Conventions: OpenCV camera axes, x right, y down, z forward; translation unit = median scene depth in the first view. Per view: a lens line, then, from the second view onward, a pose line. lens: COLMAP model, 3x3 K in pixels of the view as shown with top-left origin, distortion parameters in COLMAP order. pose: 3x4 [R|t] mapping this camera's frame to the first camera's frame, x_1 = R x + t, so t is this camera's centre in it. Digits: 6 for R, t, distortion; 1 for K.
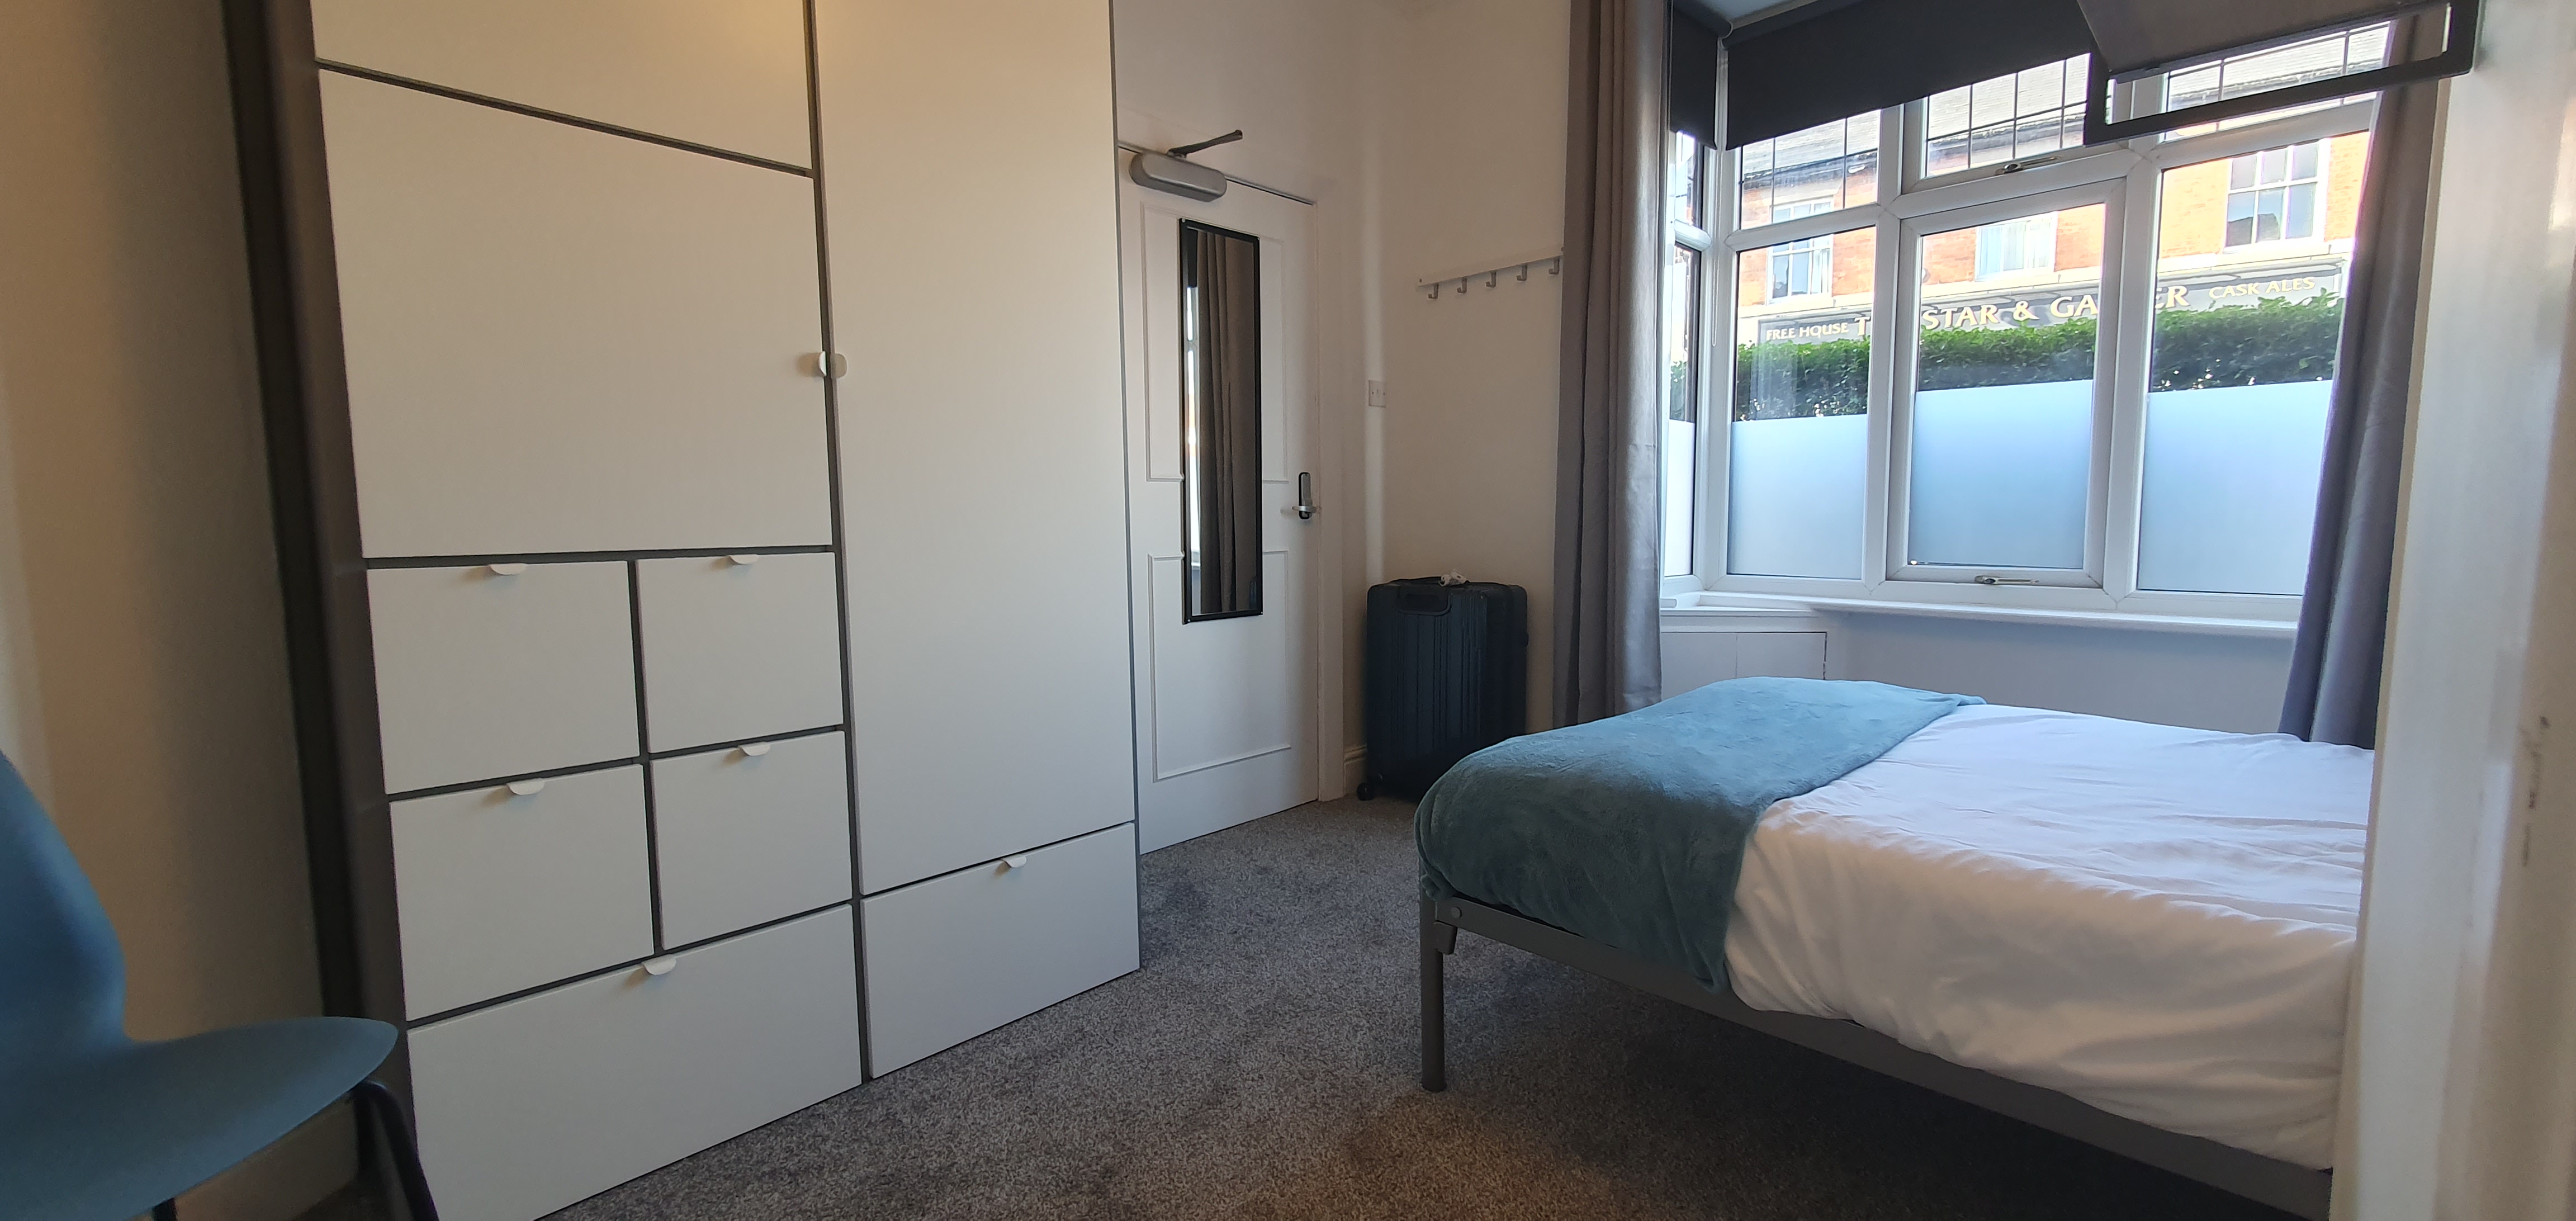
lens RADIAL K [[1001.1, 0, 1289.0], [0, 1001.1, 607.2], [0, 0, 1]] dist [0.000897, -0.000347]
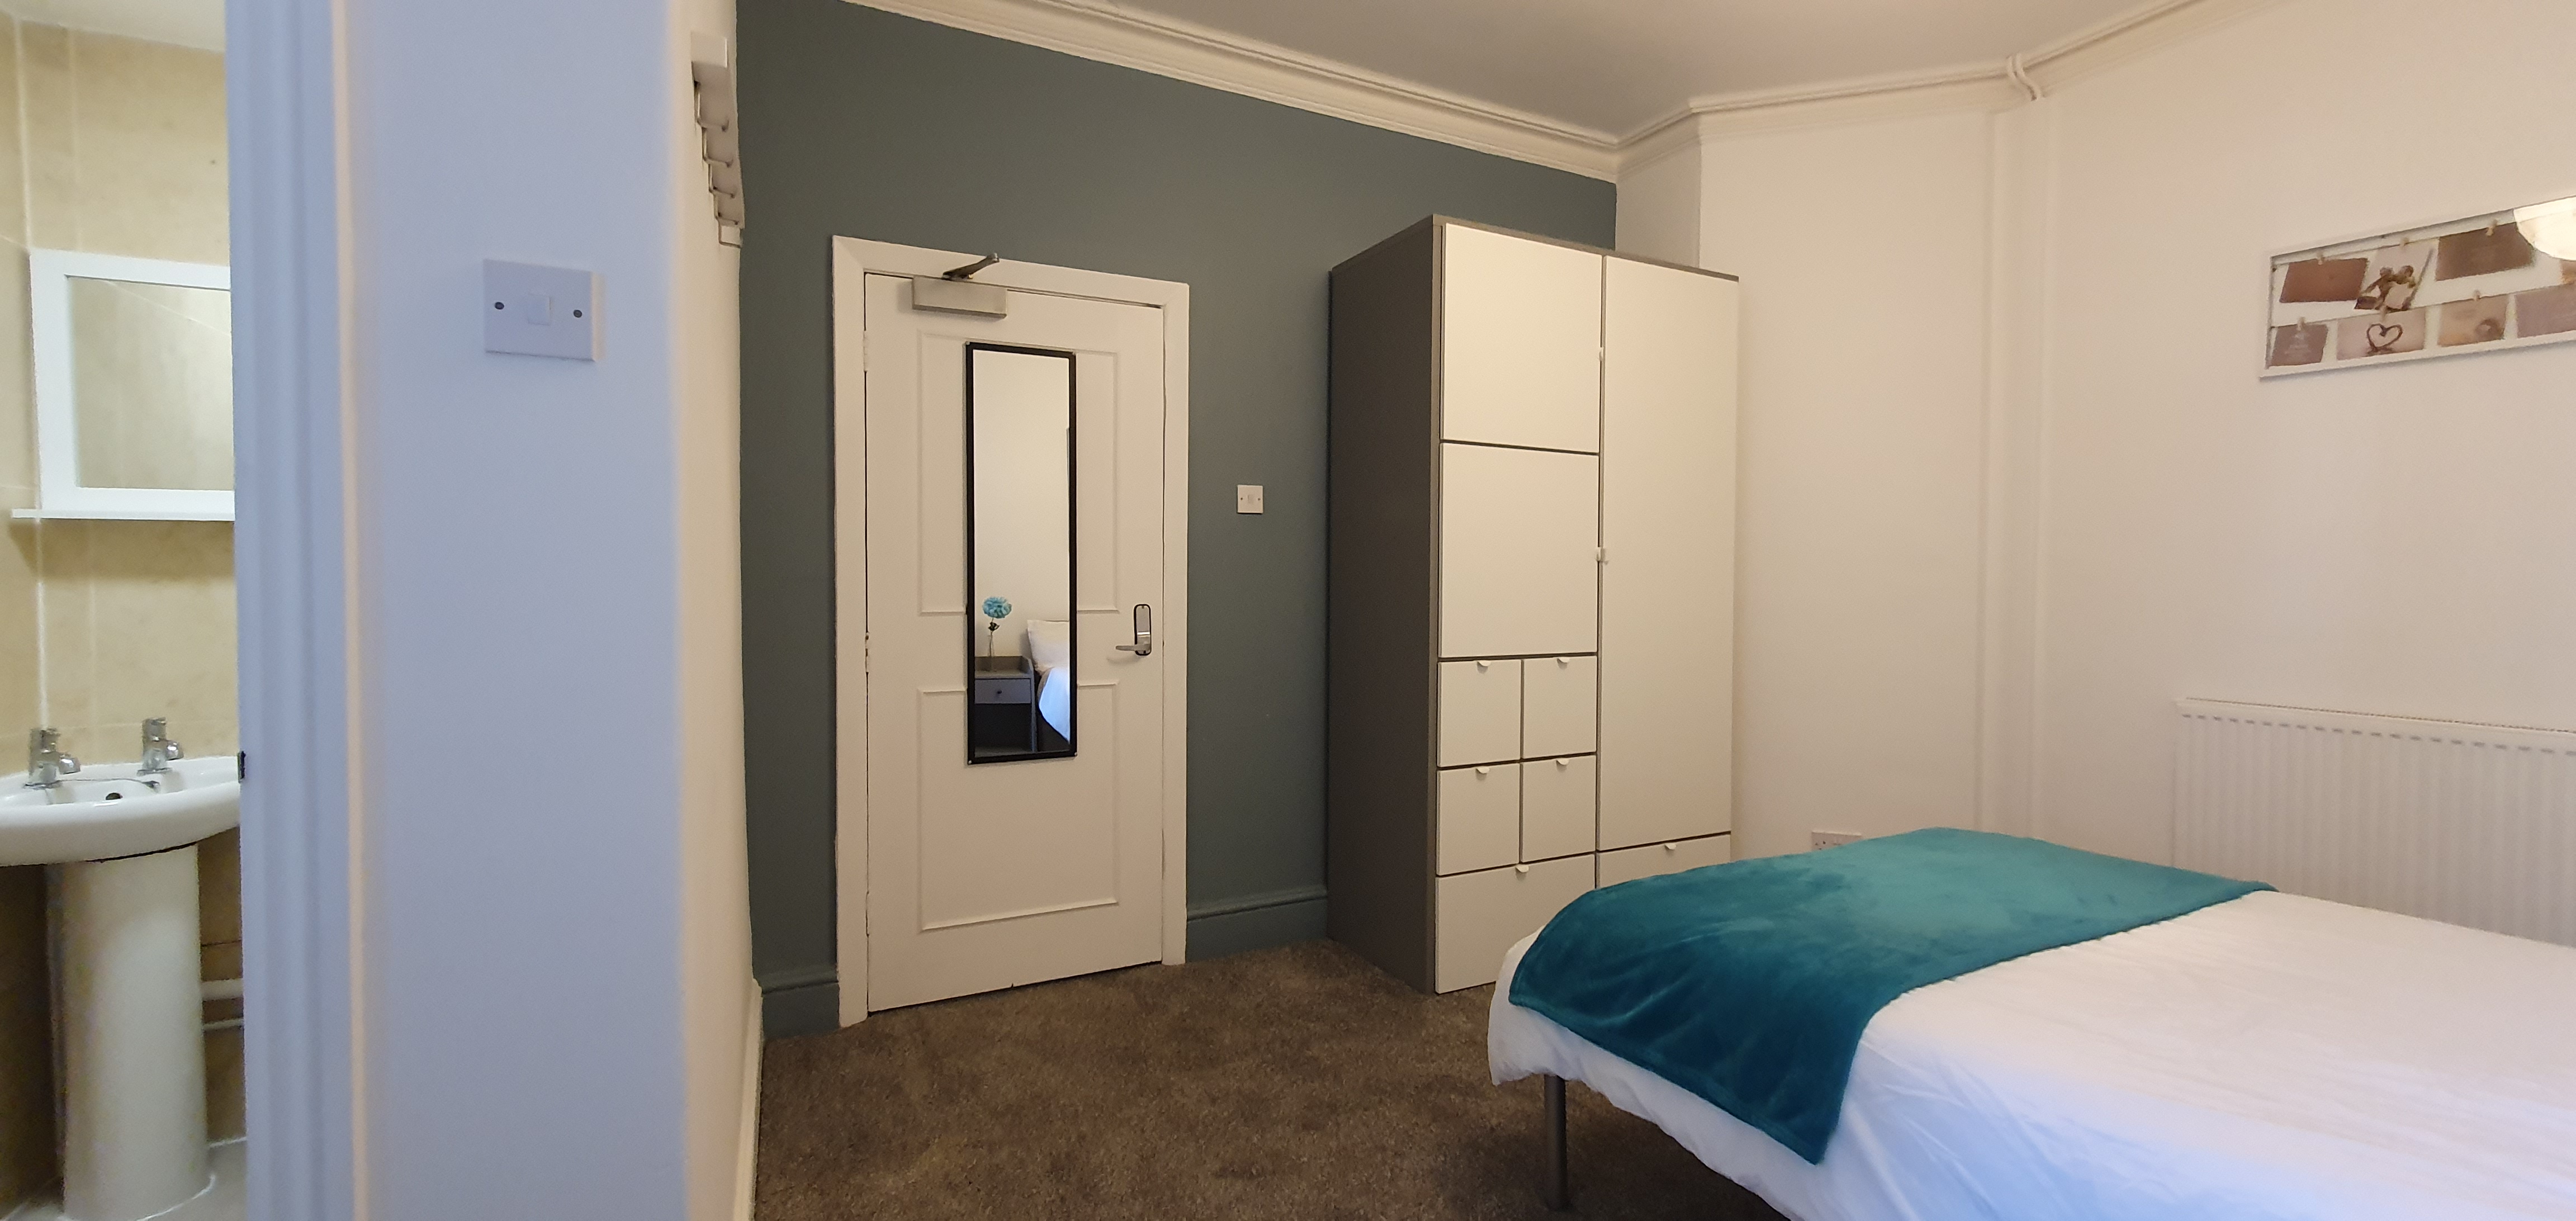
lens RADIAL K [[1001.1, 0, 1280.6], [0, 1001.1, 598.2], [0, 0, 1]] dist [0.000897, -0.000347]
pose [[0.952412, 0.034978, -0.302801, -0.511362], [-0.054788, 0.996860, -0.057176, -0.028423], [0.299851, 0.071045, 0.951337, -1.033851]]
